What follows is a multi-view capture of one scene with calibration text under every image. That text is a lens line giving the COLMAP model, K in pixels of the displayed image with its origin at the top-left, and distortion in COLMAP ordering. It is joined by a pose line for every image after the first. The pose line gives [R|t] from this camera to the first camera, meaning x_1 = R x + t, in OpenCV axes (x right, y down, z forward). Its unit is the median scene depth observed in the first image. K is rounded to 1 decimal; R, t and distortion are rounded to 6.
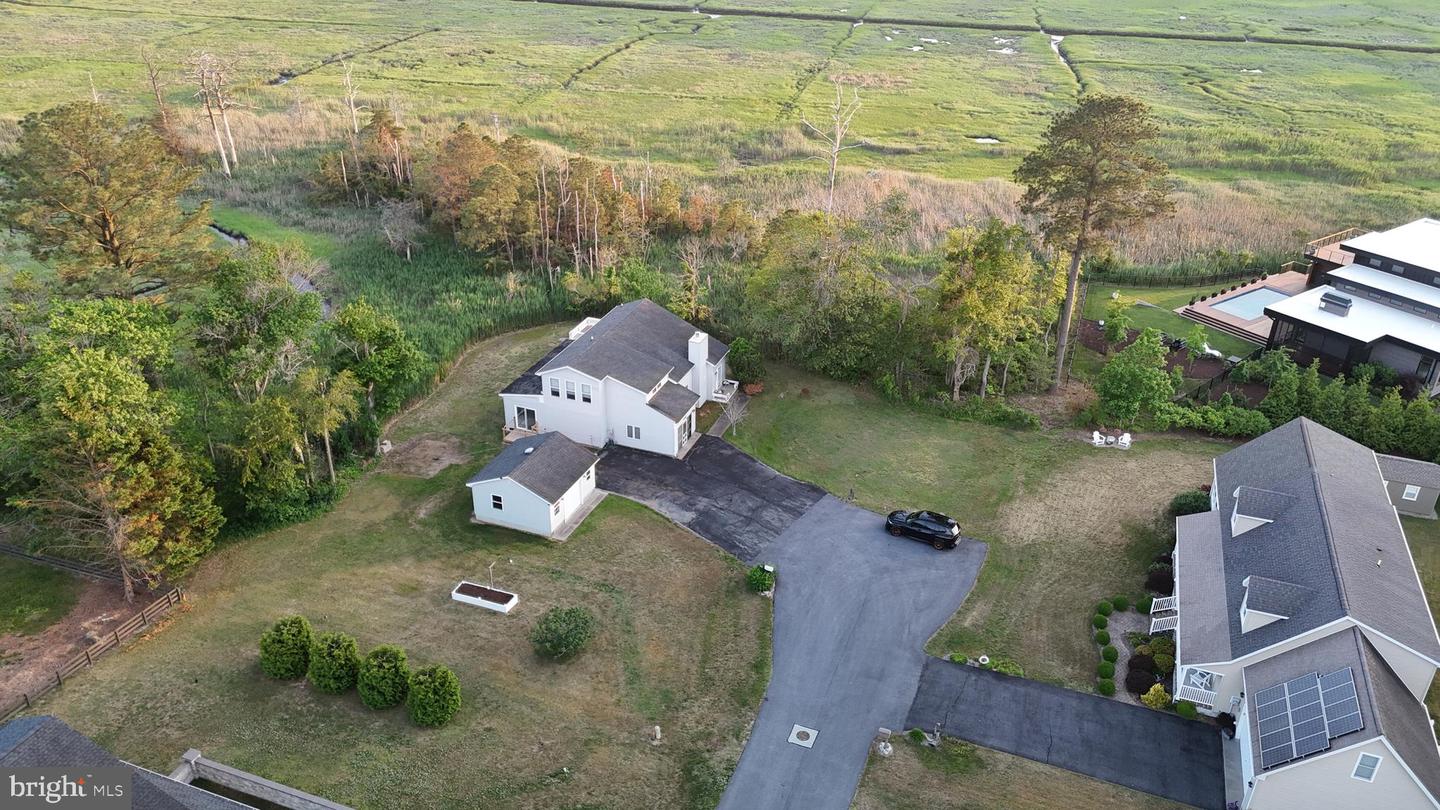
lens RADIAL K [[1059.6, 0, 710.9], [0, 1059.6, 404.2], [0, 0, 1]] dist [0.113543, -0.144352]
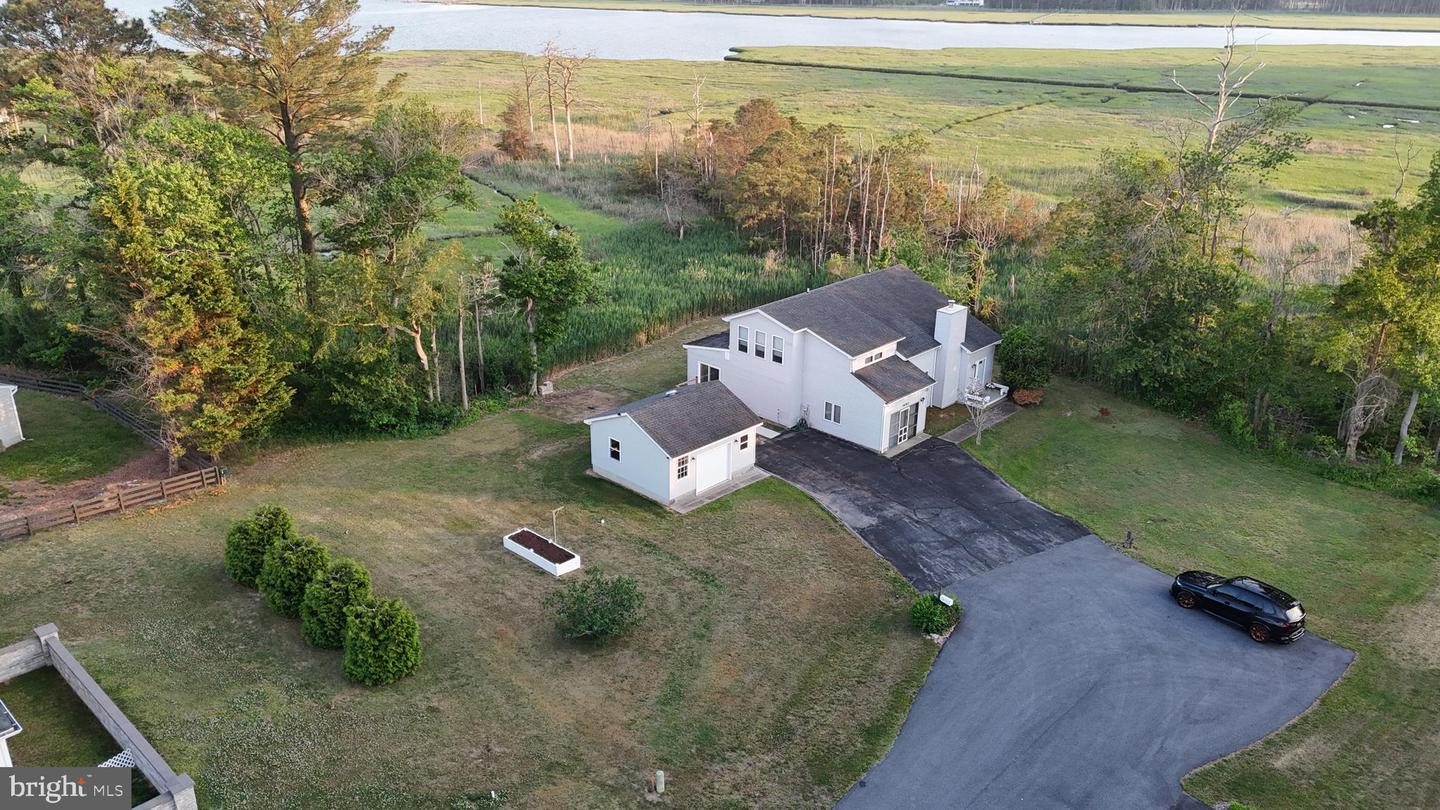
lens RADIAL K [[1059.6, 0, 710.9], [0, 1059.6, 404.2], [0, 0, 1]] dist [0.113543, -0.144352]
pose [[0.925165, 0.143292, -0.351478, 0.114208], [-0.181424, 0.980316, -0.077886, 0.099626], [0.333399, 0.135824, 0.932951, 0.296173]]
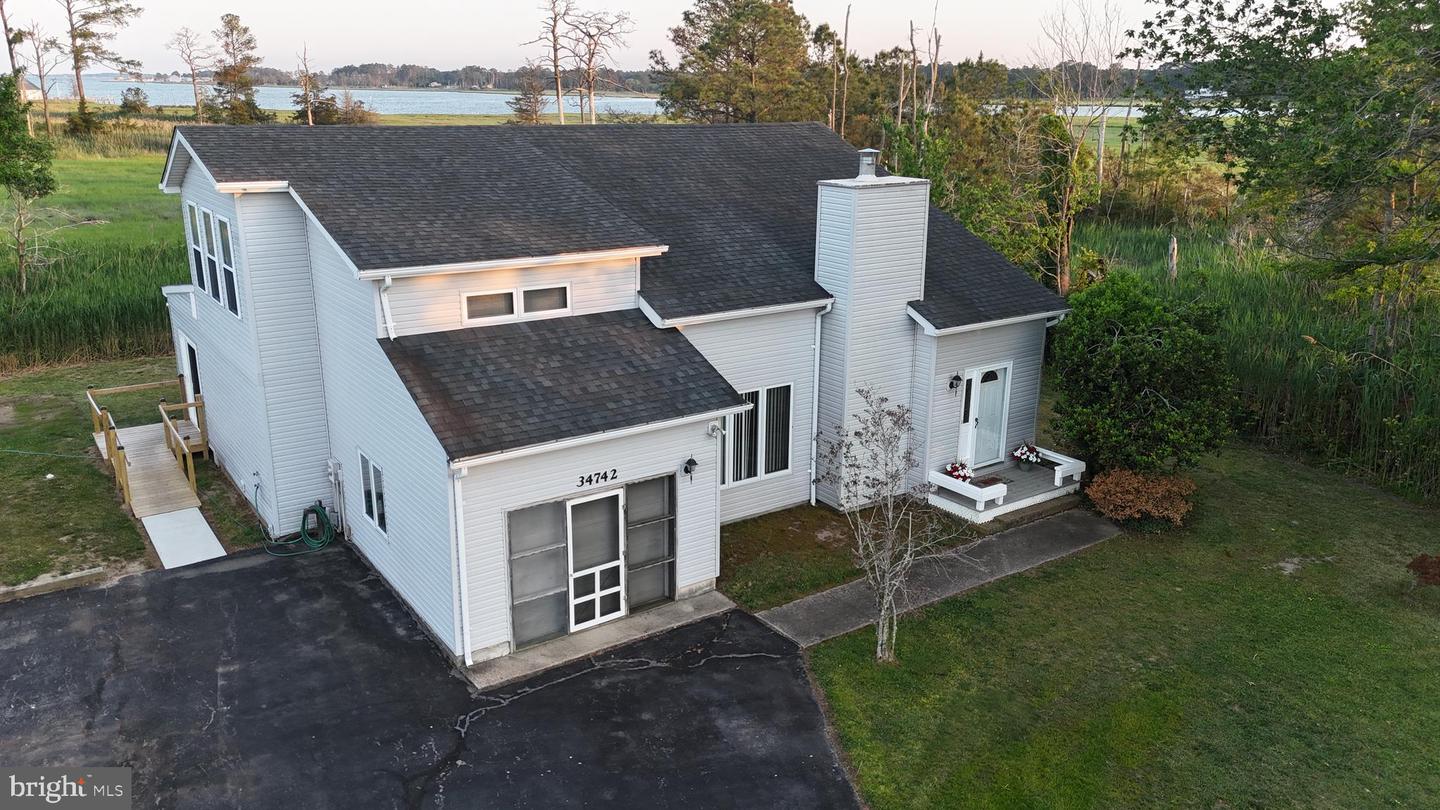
lens RADIAL K [[1059.6, 0, 710.9], [0, 1059.6, 404.2], [0, 0, 1]] dist [0.113543, -0.144352]
pose [[0.830074, 0.159348, -0.534402, 0.095447], [-0.265344, 0.955730, -0.127173, 0.020232], [0.490479, 0.247363, 0.835609, 0.906240]]
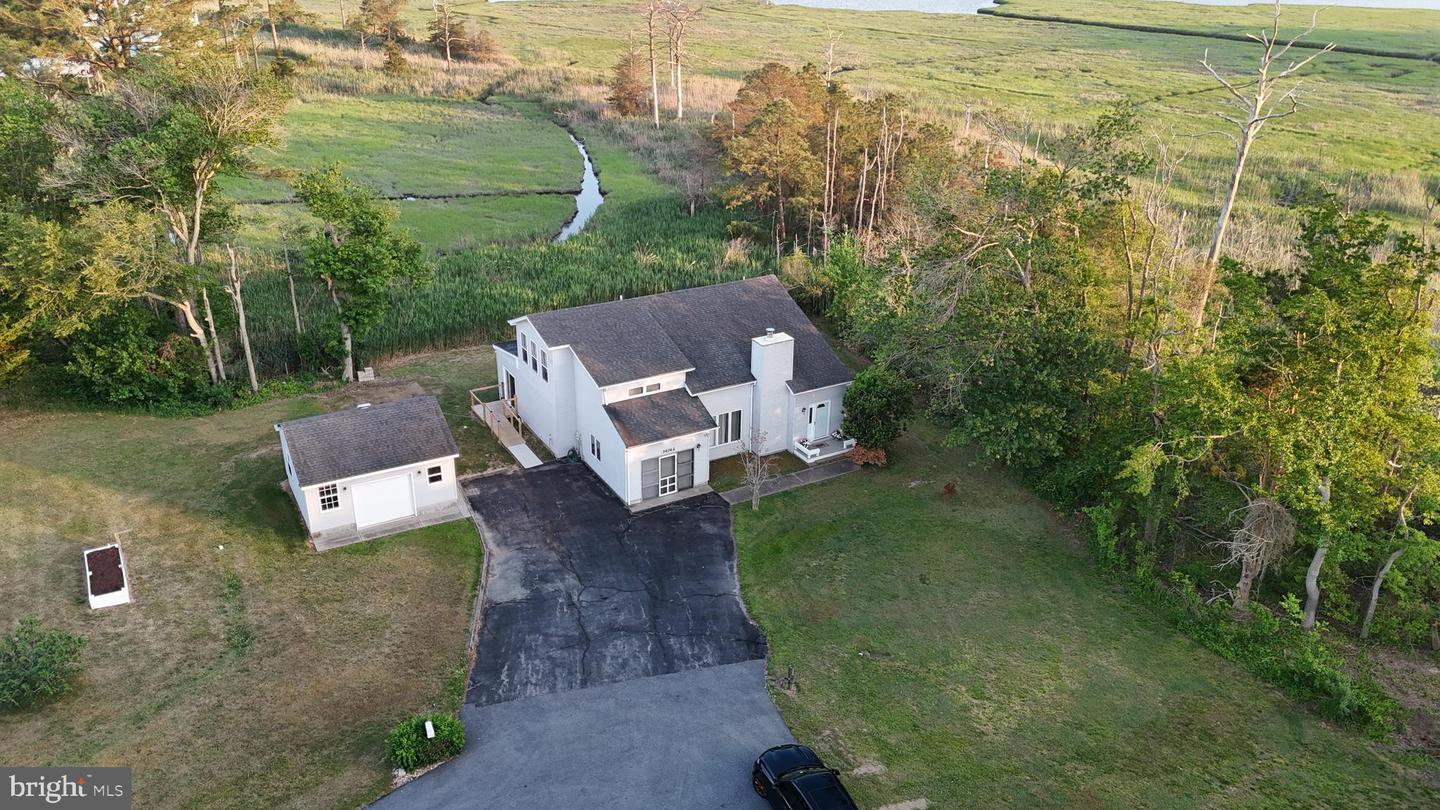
lens RADIAL K [[1059.6, 0, 710.9], [0, 1059.6, 404.2], [0, 0, 1]] dist [0.113543, -0.144352]
pose [[0.780751, 0.264057, -0.566306, 0.347230], [-0.302372, 0.952796, 0.027399, -0.037890], [0.546809, 0.149843, 0.823740, 0.549928]]
